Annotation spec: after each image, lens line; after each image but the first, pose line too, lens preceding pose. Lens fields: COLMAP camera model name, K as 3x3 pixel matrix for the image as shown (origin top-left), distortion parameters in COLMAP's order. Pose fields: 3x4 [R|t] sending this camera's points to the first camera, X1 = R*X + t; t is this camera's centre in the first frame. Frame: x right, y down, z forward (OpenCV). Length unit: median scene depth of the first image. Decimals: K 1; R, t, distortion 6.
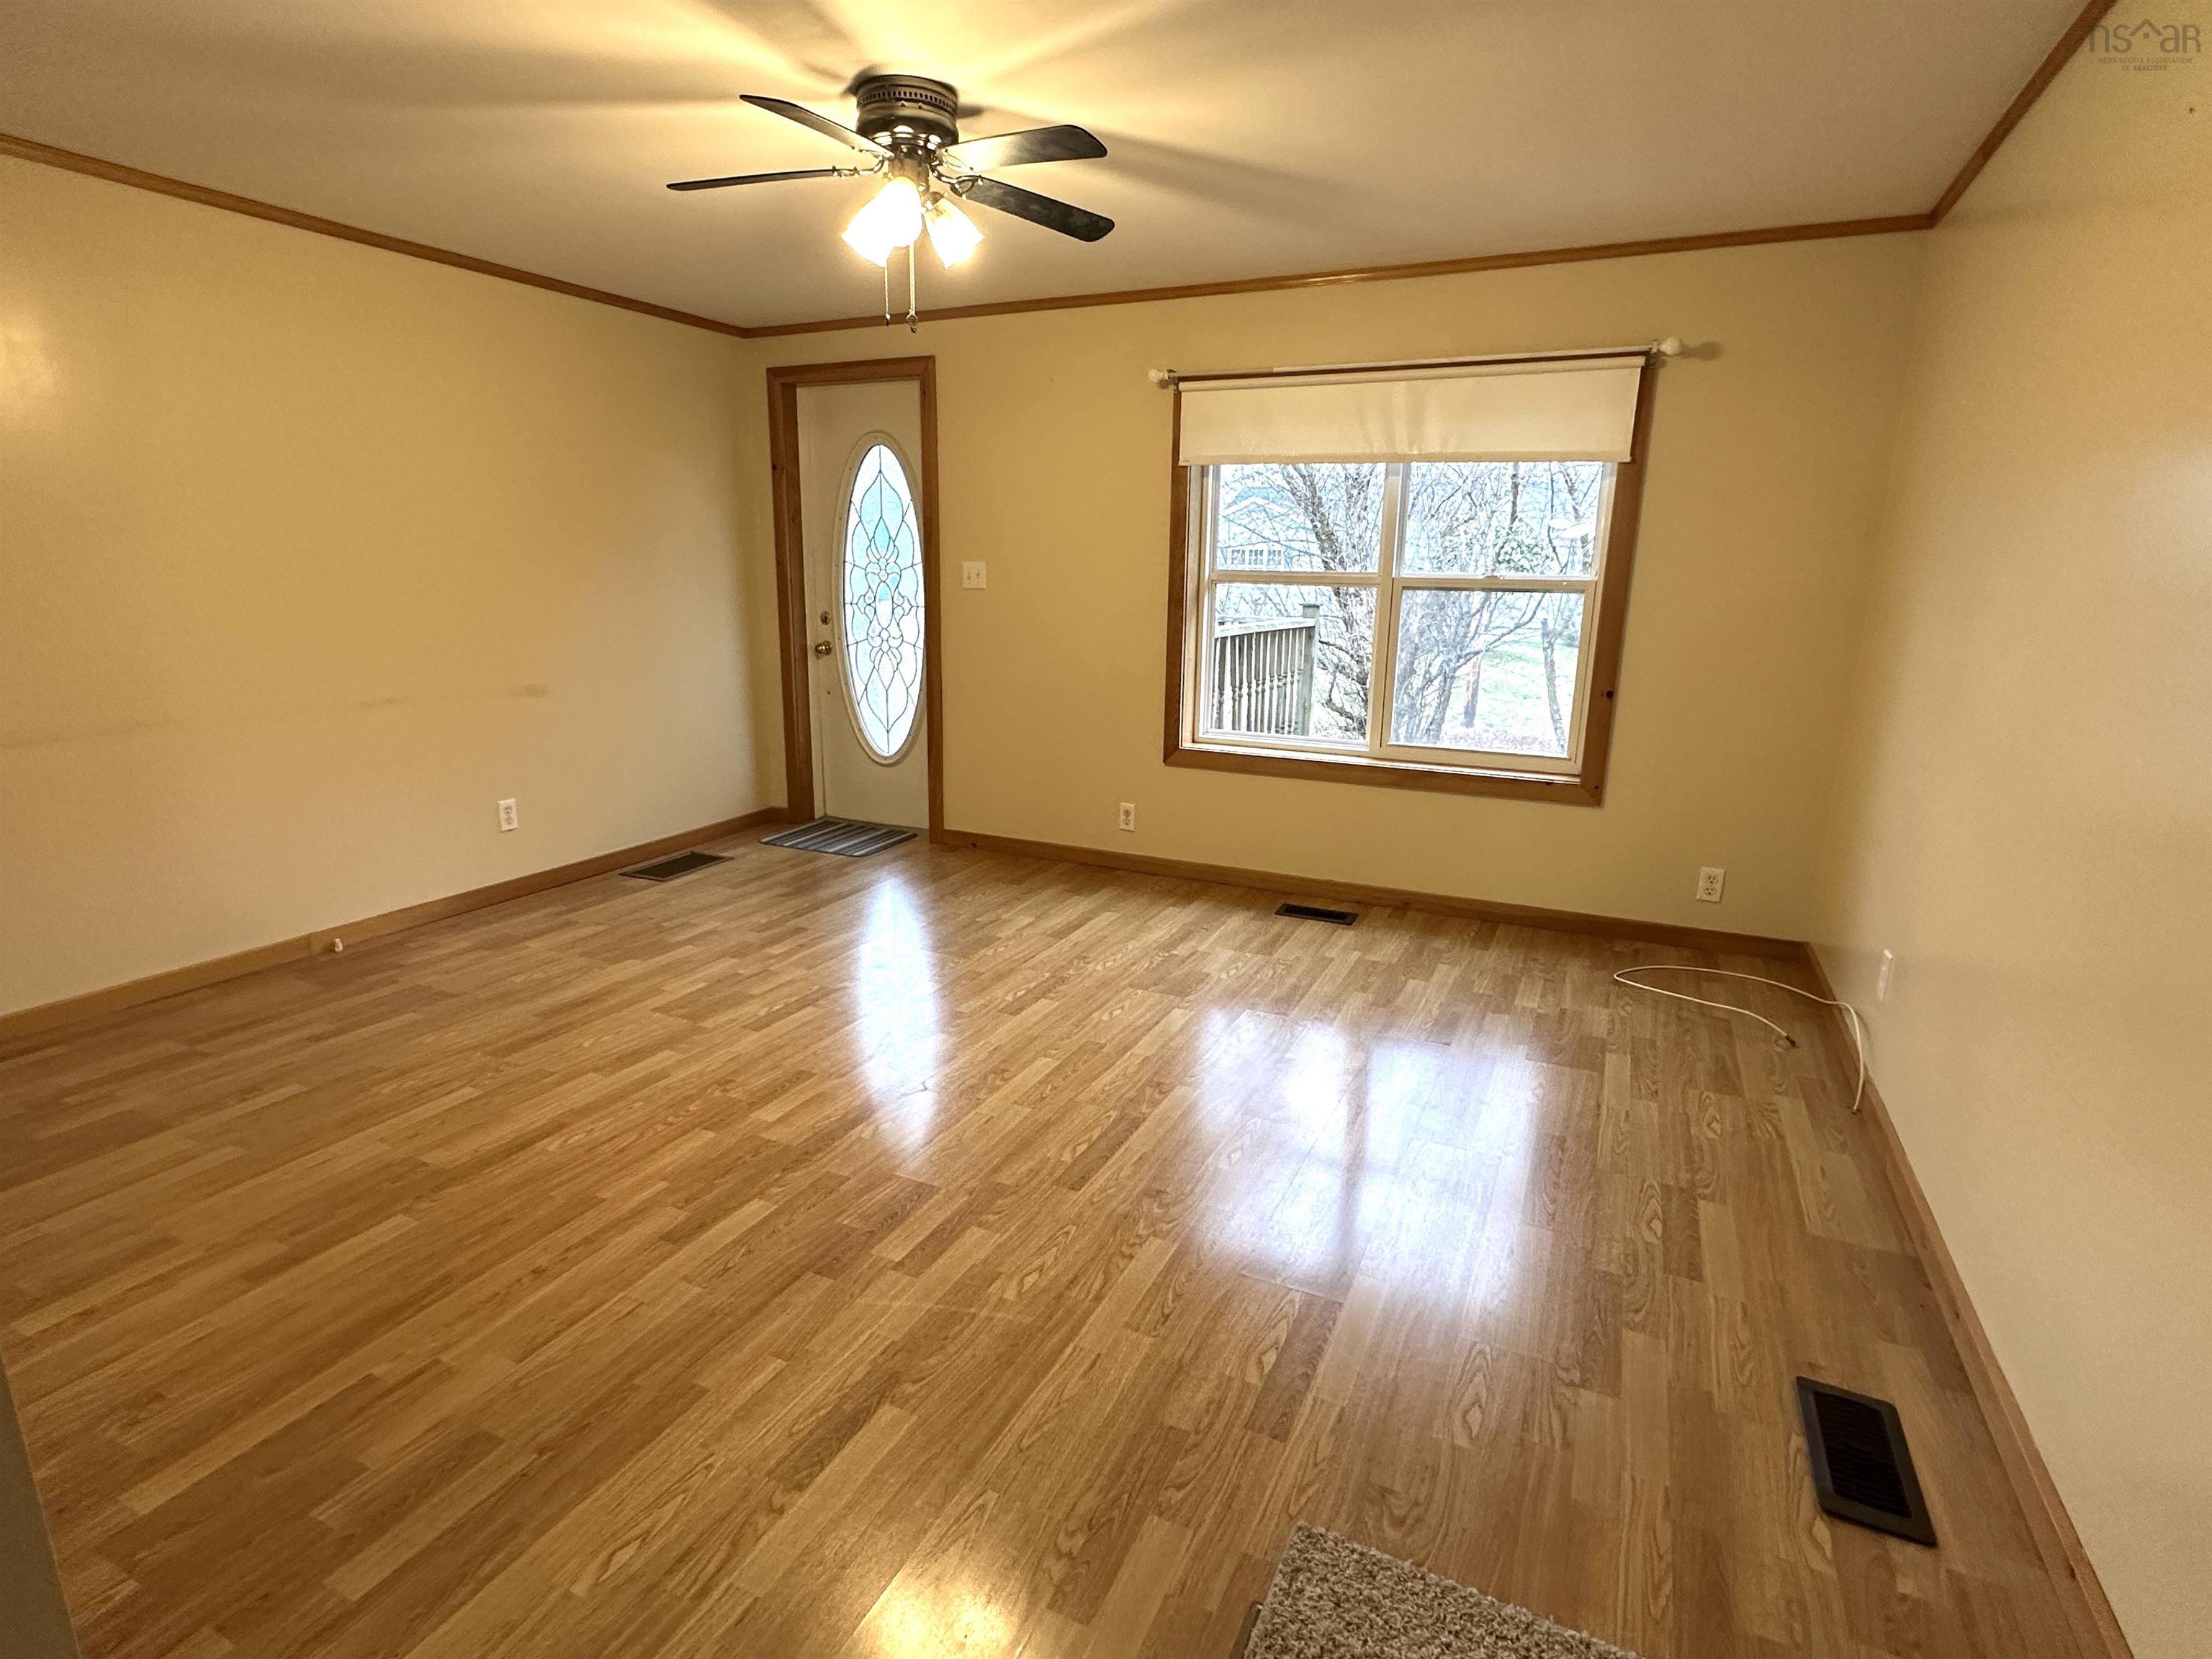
lens RADIAL K [[1104.7, 0, 1106.0], [0, 1104.7, 829.5], [0, 0, 1]] dist [-0.004070, -0.000134]
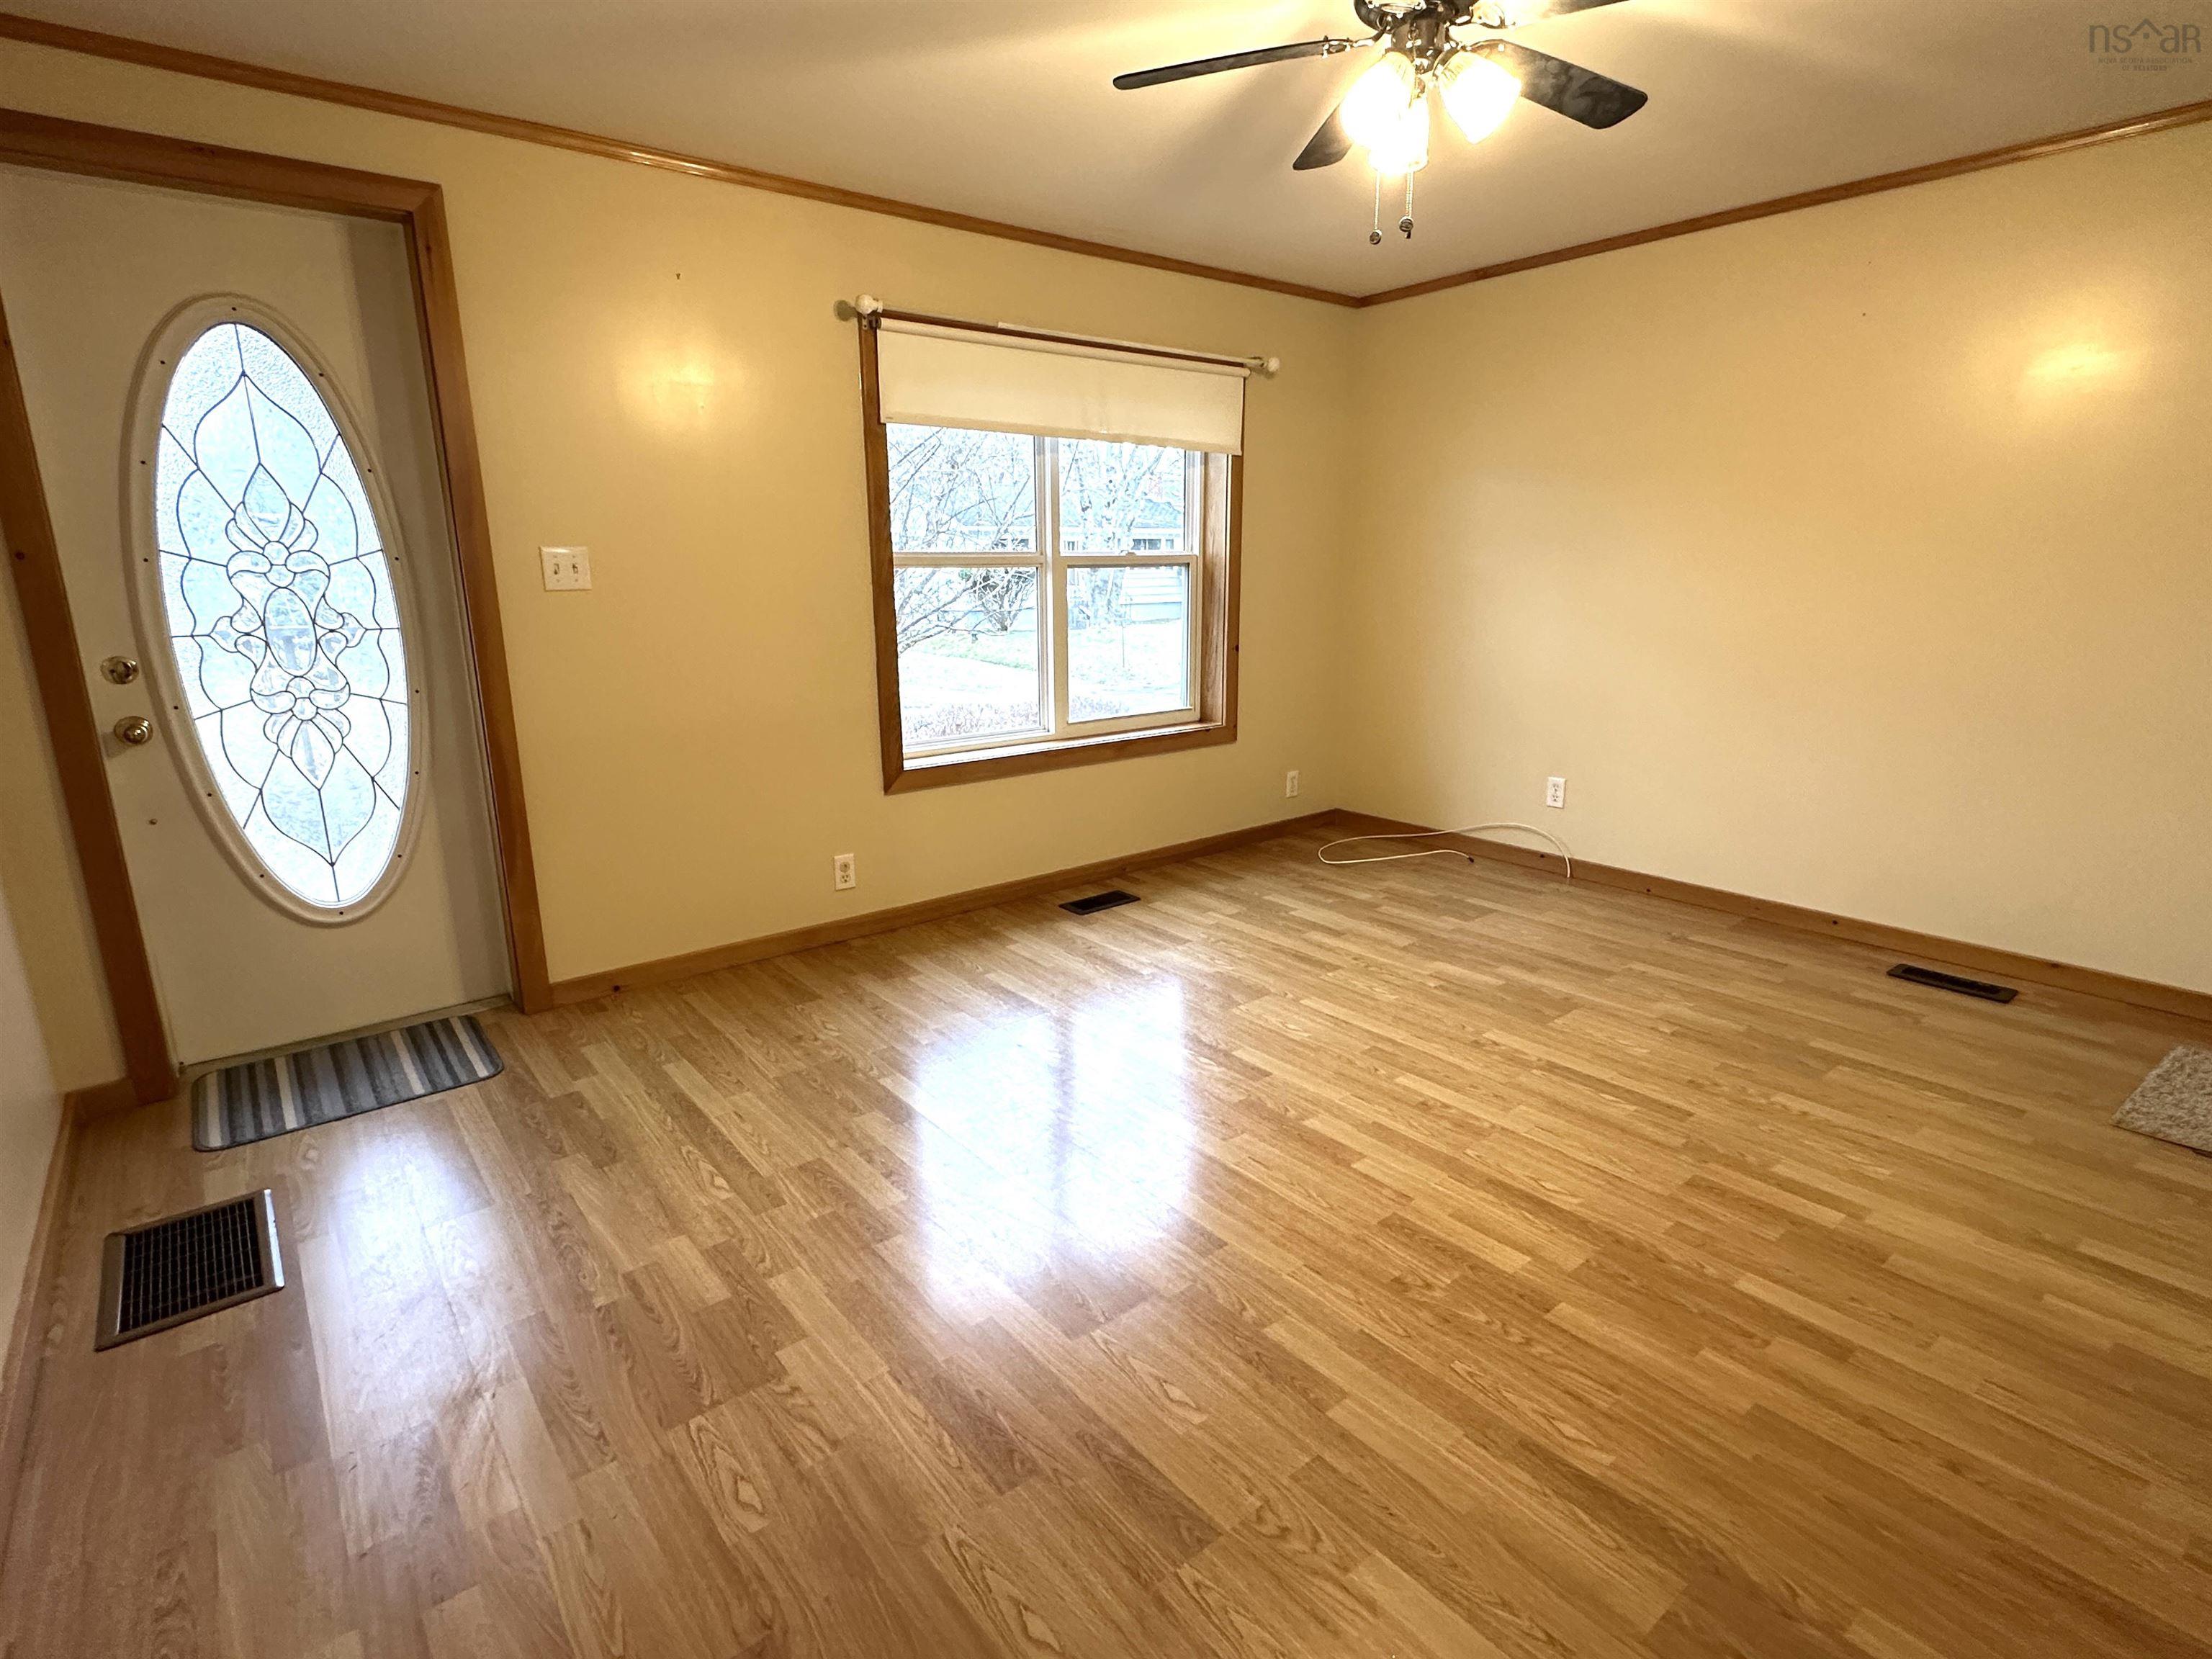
lens RADIAL K [[1107.0, 0, 1115.7], [0, 1107.0, 821.6], [0, 0, 1]] dist [0.002850, -0.000767]
pose [[0.436459, -0.229010, 0.870091, -0.665168], [0.223136, 0.964403, 0.141903, -0.133501], [-0.871616, 0.132213, 0.472023, 0.540957]]
